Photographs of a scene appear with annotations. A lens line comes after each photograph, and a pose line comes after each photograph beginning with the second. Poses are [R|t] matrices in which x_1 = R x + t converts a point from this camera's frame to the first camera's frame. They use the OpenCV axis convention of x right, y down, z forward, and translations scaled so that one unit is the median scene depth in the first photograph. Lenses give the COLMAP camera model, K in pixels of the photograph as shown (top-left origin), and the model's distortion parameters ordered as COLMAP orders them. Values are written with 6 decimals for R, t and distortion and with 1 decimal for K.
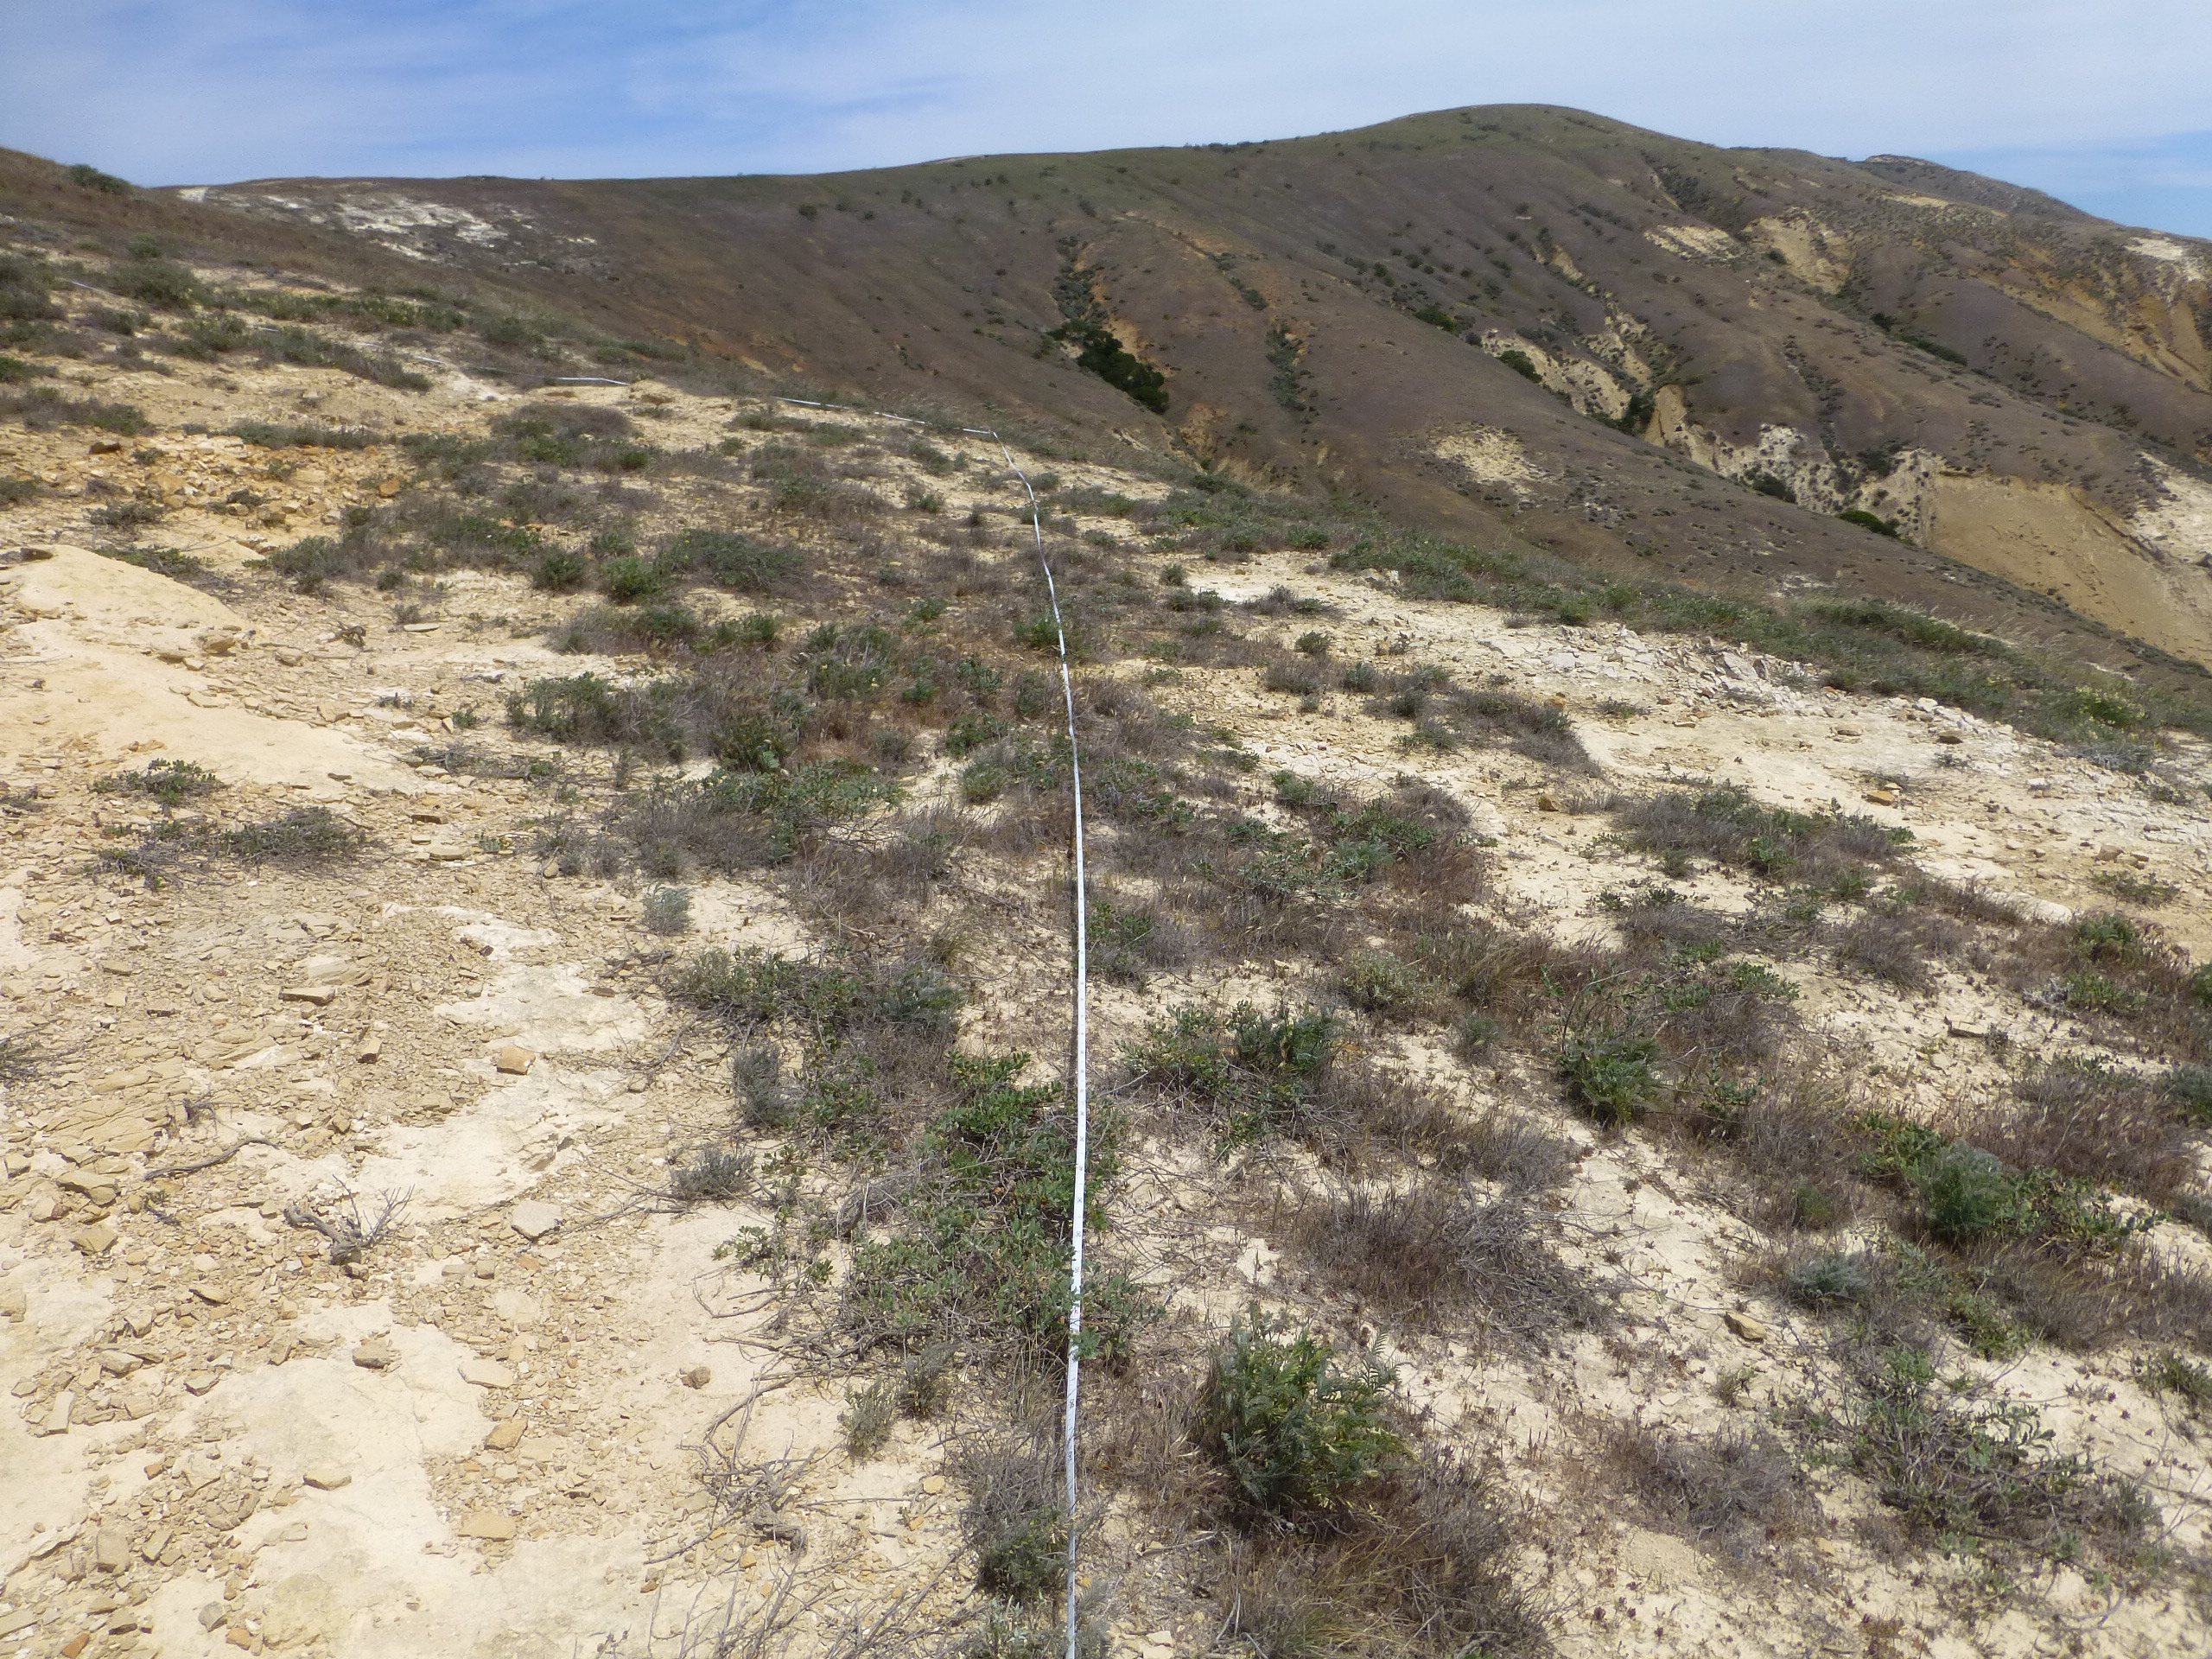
lens RADIAL K [[1568.6, 0, 1164.4], [0, 1568.6, 830.2], [0, 0, 1]] dist [-0.033669, 0.001994]
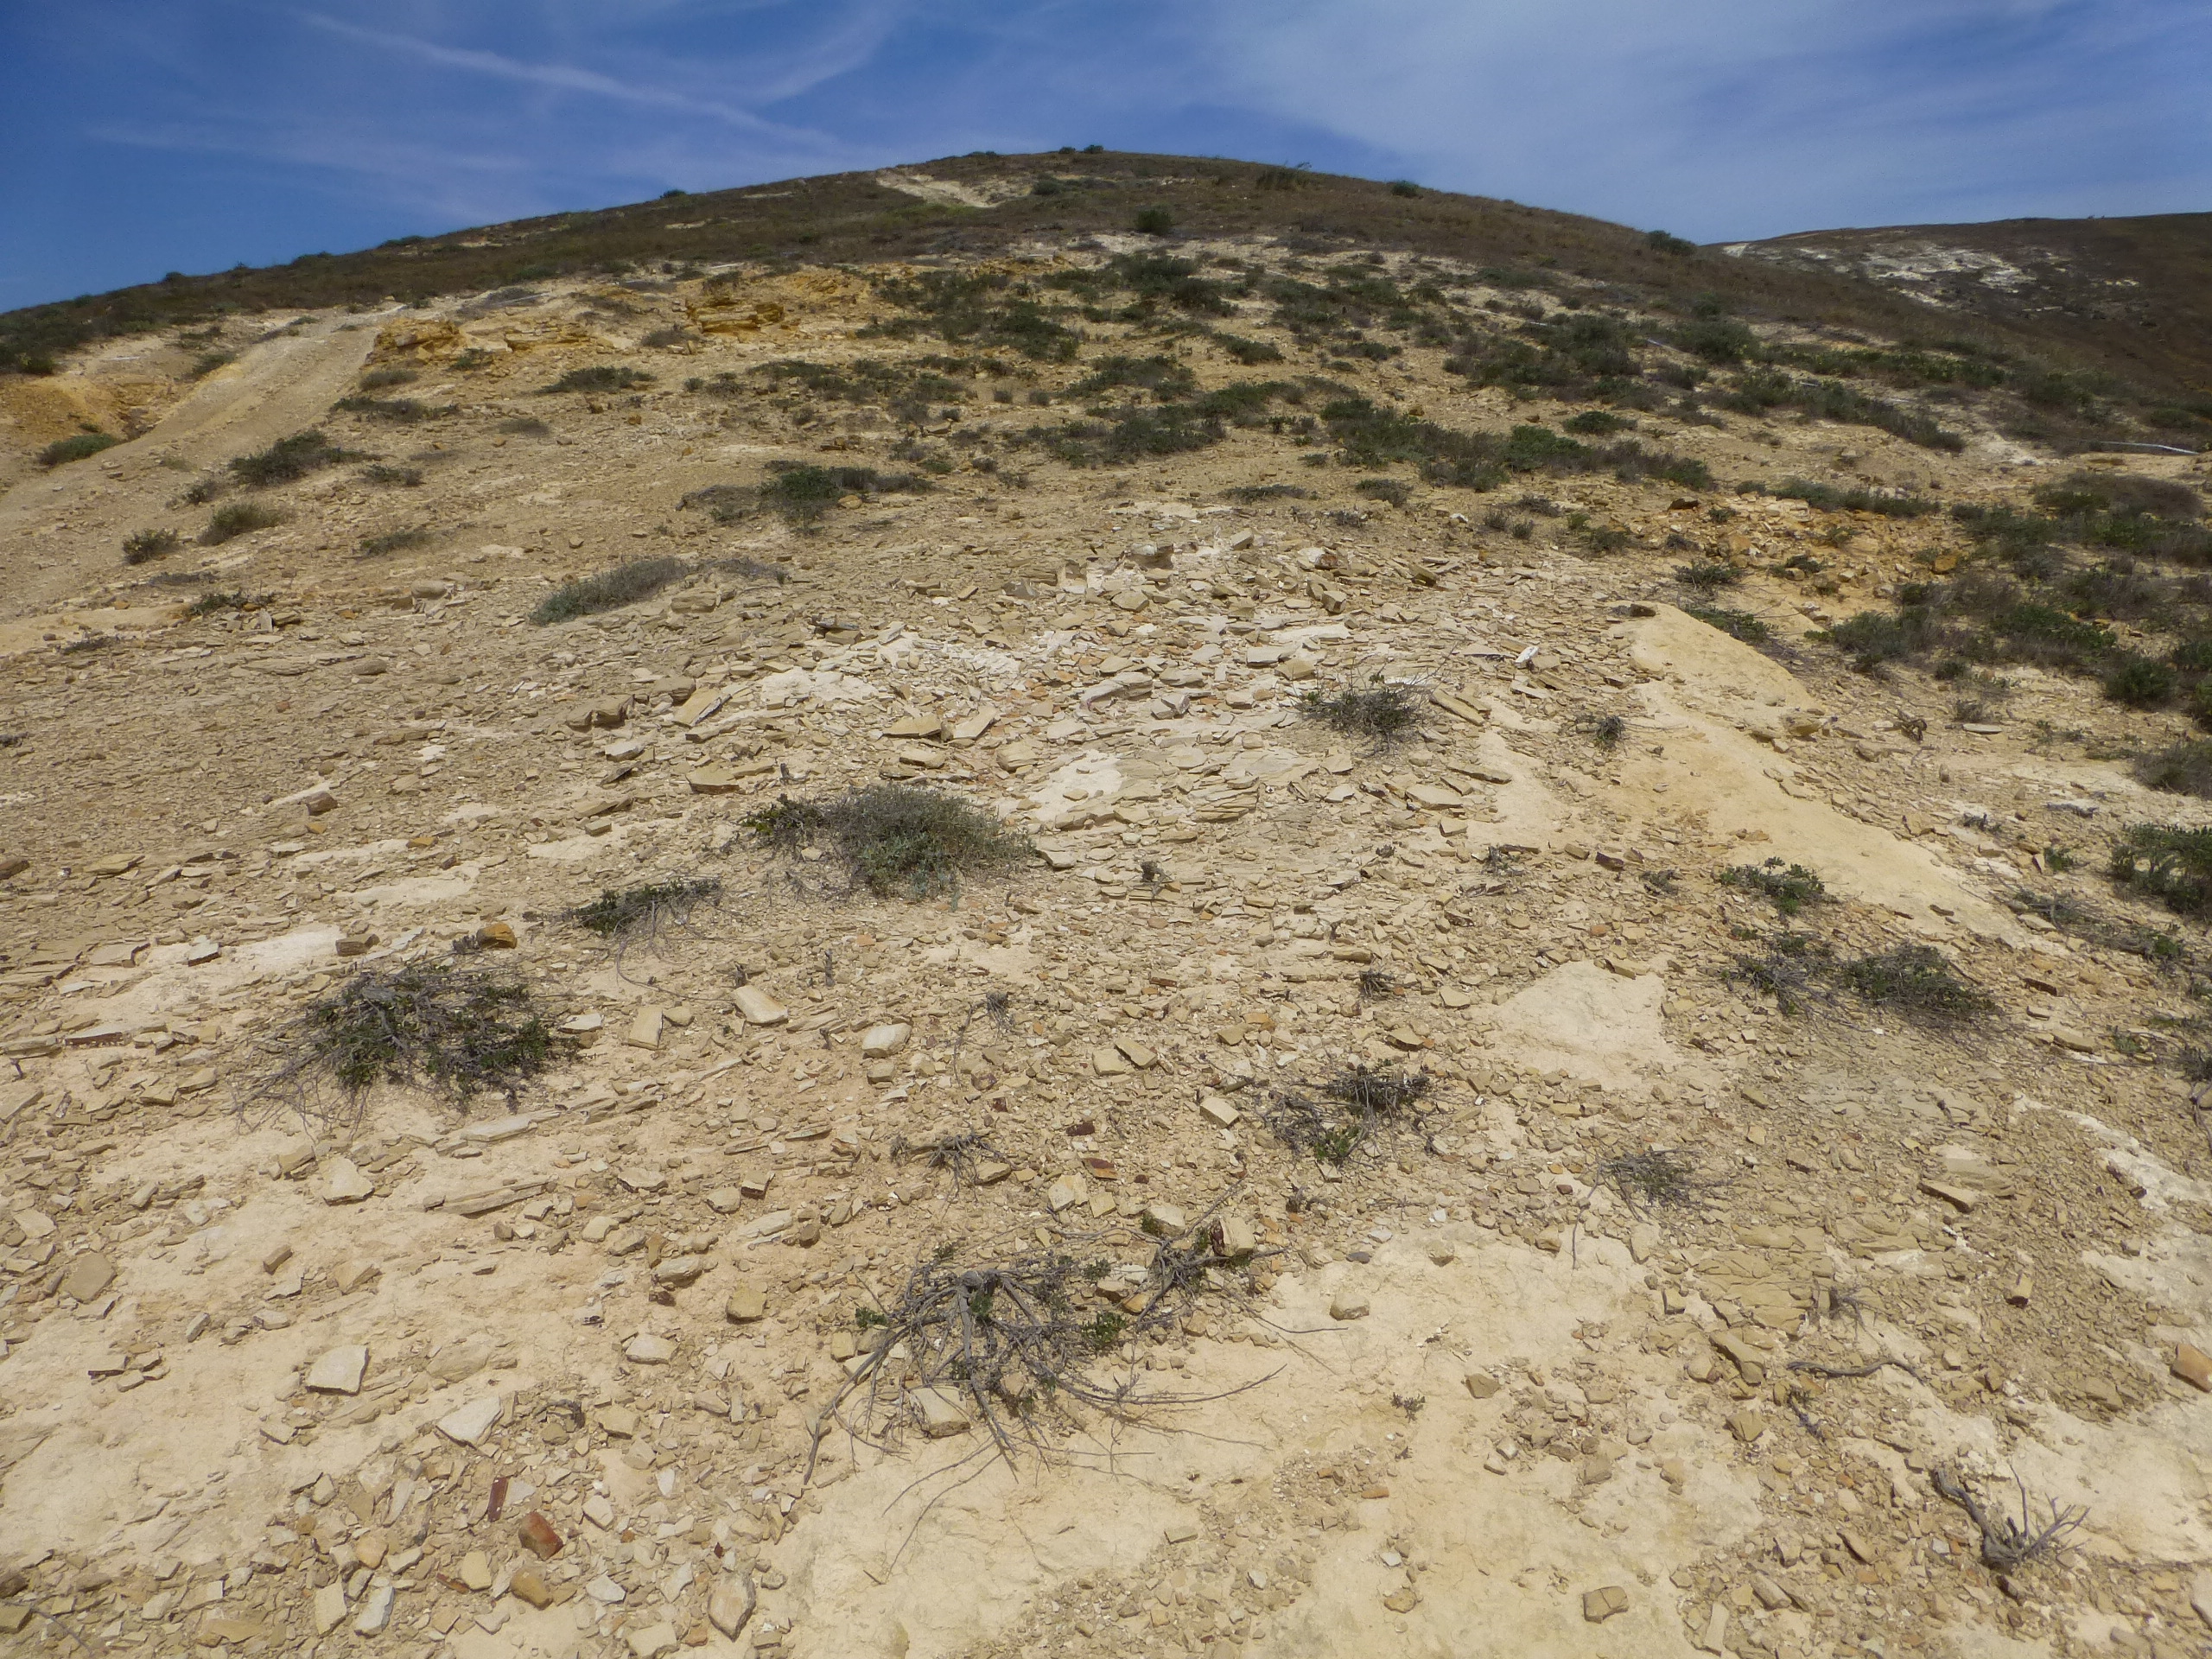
lens RADIAL K [[1568.6, 0, 1164.4], [0, 1568.6, 830.2], [0, 0, 1]] dist [-0.033669, 0.001994]
pose [[0.667190, 0.201855, -0.717016, -0.126371], [-0.217420, 0.973439, 0.071732, -0.031791], [0.712451, 0.108035, 0.693356, 0.017441]]
